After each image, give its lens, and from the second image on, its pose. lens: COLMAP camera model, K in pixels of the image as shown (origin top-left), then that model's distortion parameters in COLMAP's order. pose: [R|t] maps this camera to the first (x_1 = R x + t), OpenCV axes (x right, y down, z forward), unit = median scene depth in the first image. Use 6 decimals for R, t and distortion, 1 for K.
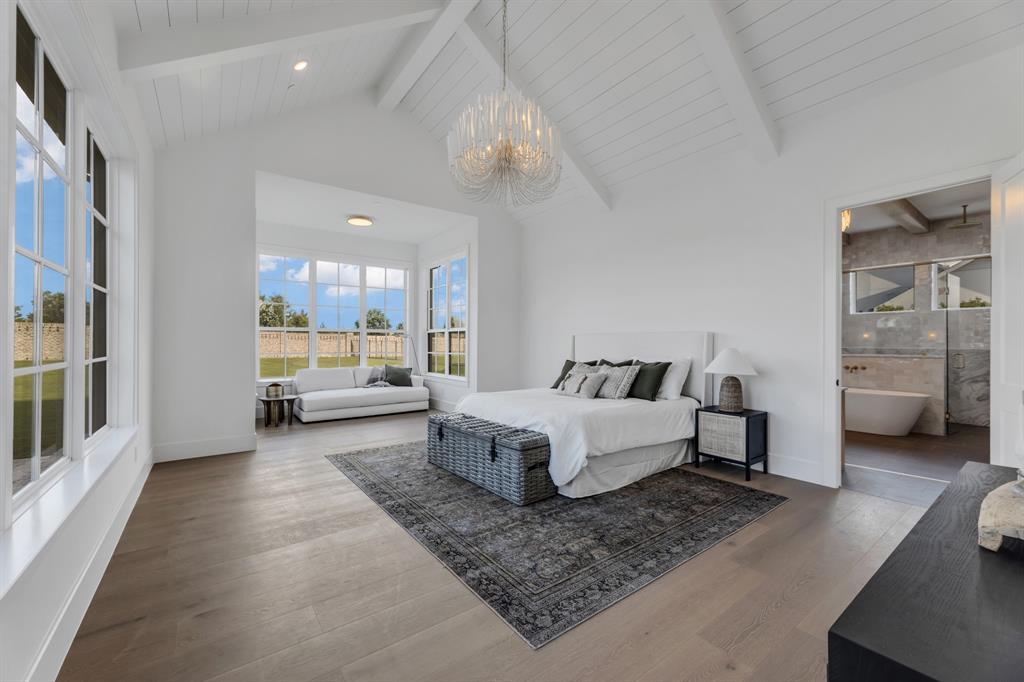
lens RADIAL K [[405.0, 0, 506.8], [0, 405.0, 339.5], [0, 0, 1]] dist [-0.004307, 0.000228]
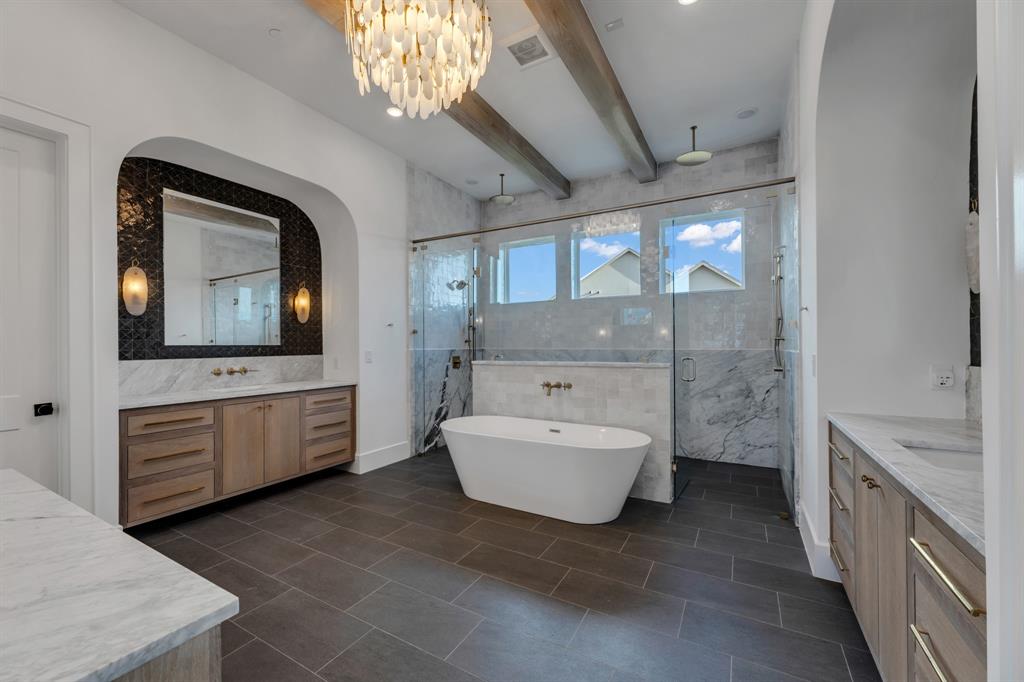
lens RADIAL K [[405.0, 0, 512.4], [0, 405.0, 342.7], [0, 0, 1]] dist [-0.004307, 0.000228]
pose [[0.906841, -0.011038, 0.421329, 0.571569], [0.009805, 0.999939, 0.005092, 0.005161], [-0.421359, -0.000486, 0.906894, 0.510434]]
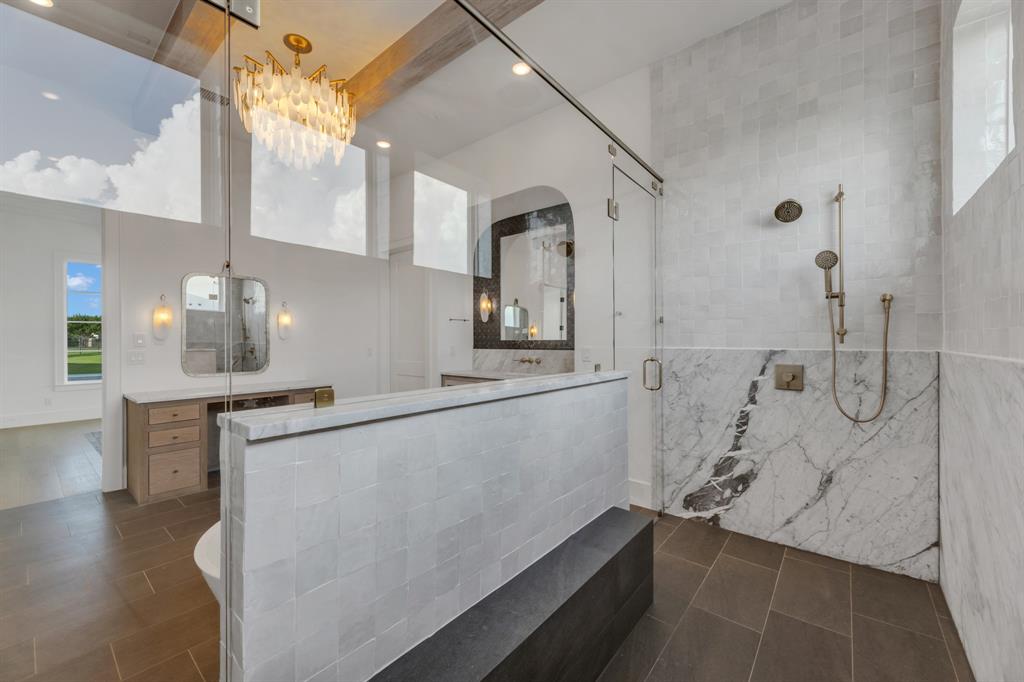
lens RADIAL K [[405.0, 0, 510.0], [0, 405.0, 340.7], [0, 0, 1]] dist [-0.004307, 0.000228]
pose [[0.258401, -0.007811, -0.966006, 2.215995], [0.010371, 0.999932, -0.005311, 0.025194], [0.965982, -0.008646, 0.258464, 1.826527]]
